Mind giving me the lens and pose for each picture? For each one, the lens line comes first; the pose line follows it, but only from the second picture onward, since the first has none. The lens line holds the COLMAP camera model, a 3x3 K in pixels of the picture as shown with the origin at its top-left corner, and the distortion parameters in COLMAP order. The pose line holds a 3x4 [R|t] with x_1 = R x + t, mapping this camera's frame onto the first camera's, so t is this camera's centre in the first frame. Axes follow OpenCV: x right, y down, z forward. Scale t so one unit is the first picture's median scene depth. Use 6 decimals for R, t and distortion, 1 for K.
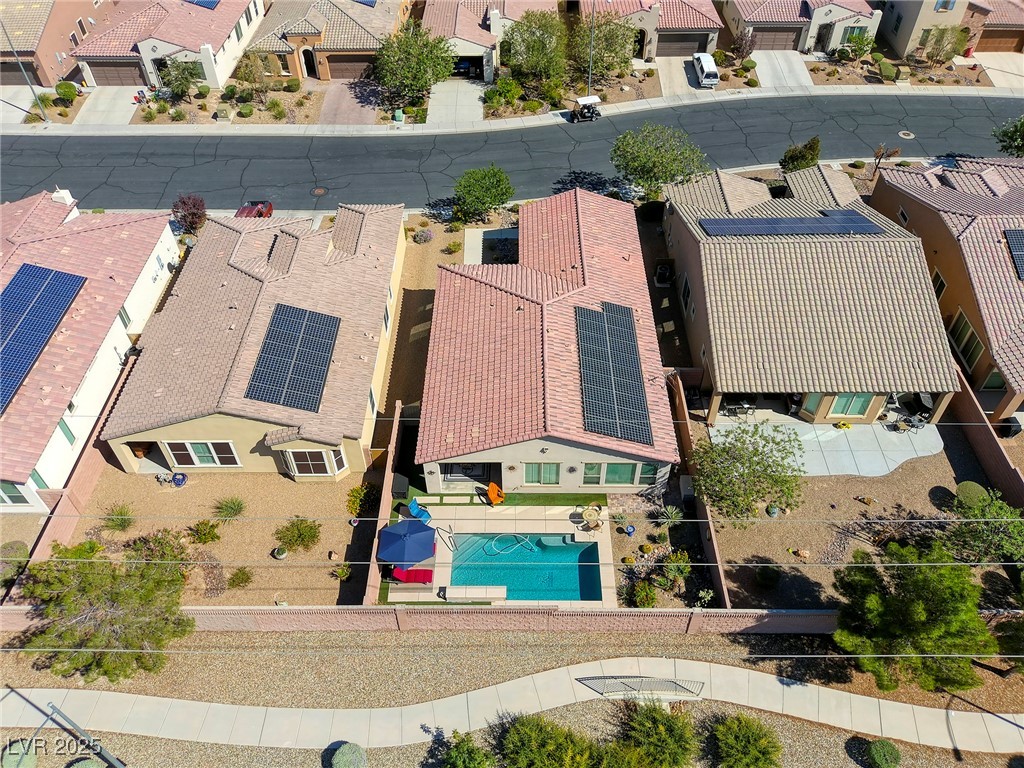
lens RADIAL K [[764.0, 0, 510.9], [0, 764.0, 383.7], [0, 0, 1]] dist [0.113750, -0.188546]
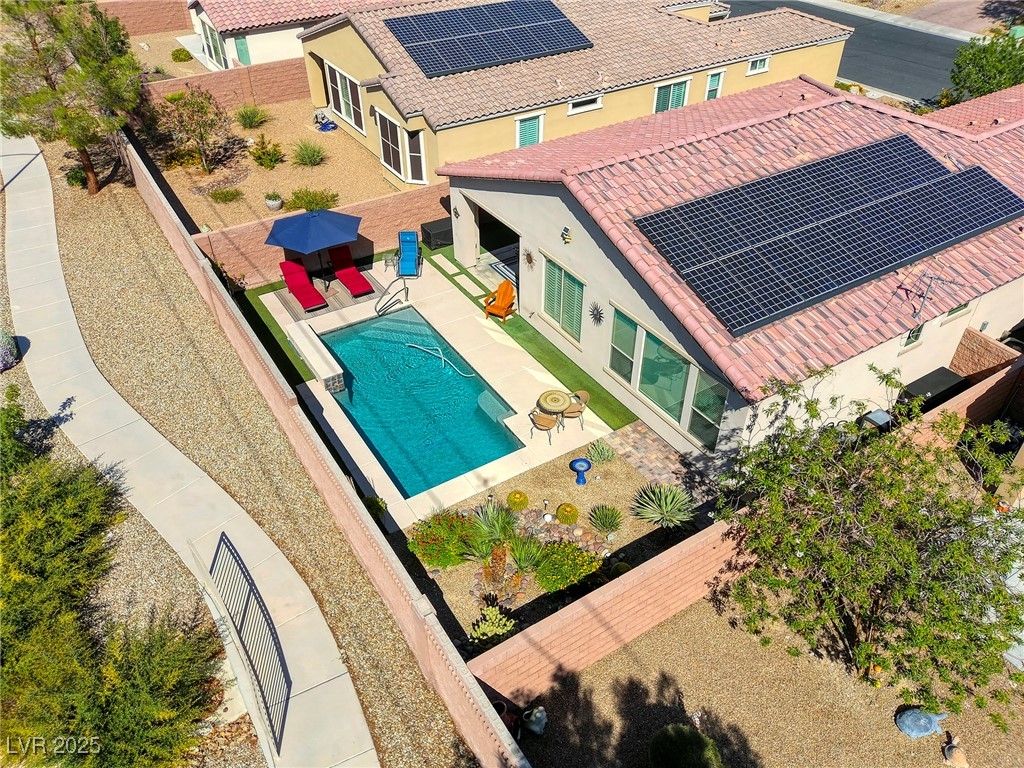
lens RADIAL K [[764.0, 0, 510.9], [0, 764.0, 383.7], [0, 0, 1]] dist [0.113750, -0.188546]
pose [[0.540026, 0.532046, -0.652150, 0.390272], [-0.606790, 0.783073, 0.136392, 0.113223], [0.583247, 0.322063, 0.745720, 0.614778]]
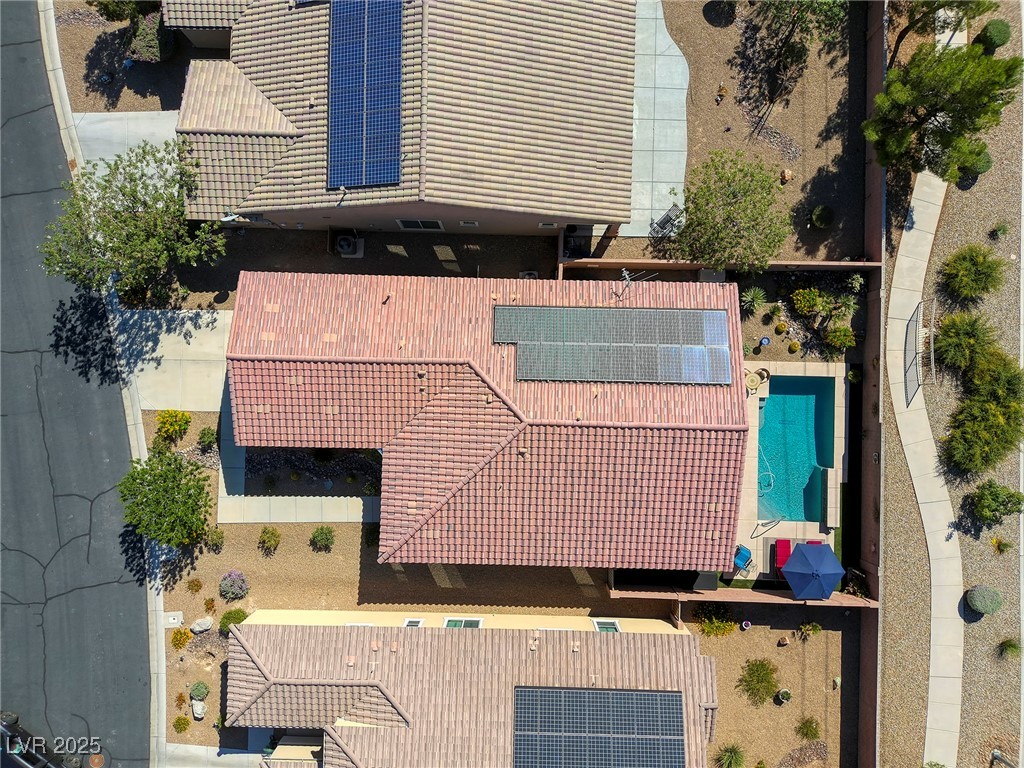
lens RADIAL K [[764.0, 0, 510.9], [0, 764.0, 383.7], [0, 0, 1]] dist [0.113750, -0.188546]
pose [[0.015976, -0.999277, 0.034509, 0.060369], [0.722184, 0.035402, 0.690794, -0.713029], [-0.691516, 0.013885, 0.722228, 0.500951]]
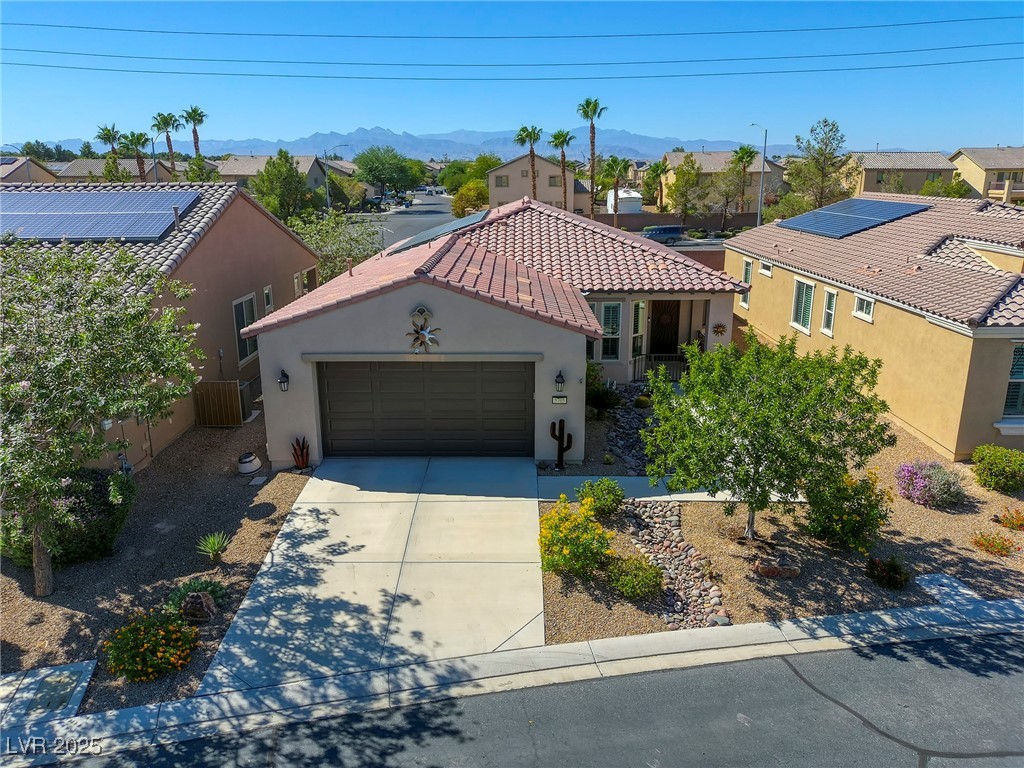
lens RADIAL K [[764.0, 0, 510.9], [0, 764.0, 383.7], [0, 0, 1]] dist [0.113750, -0.188546]
pose [[-0.999889, 0.013807, 0.005528, 0.064168], [0.011439, 0.476430, 0.879138, -0.688101], [0.009504, 0.879104, -0.476535, 1.608509]]
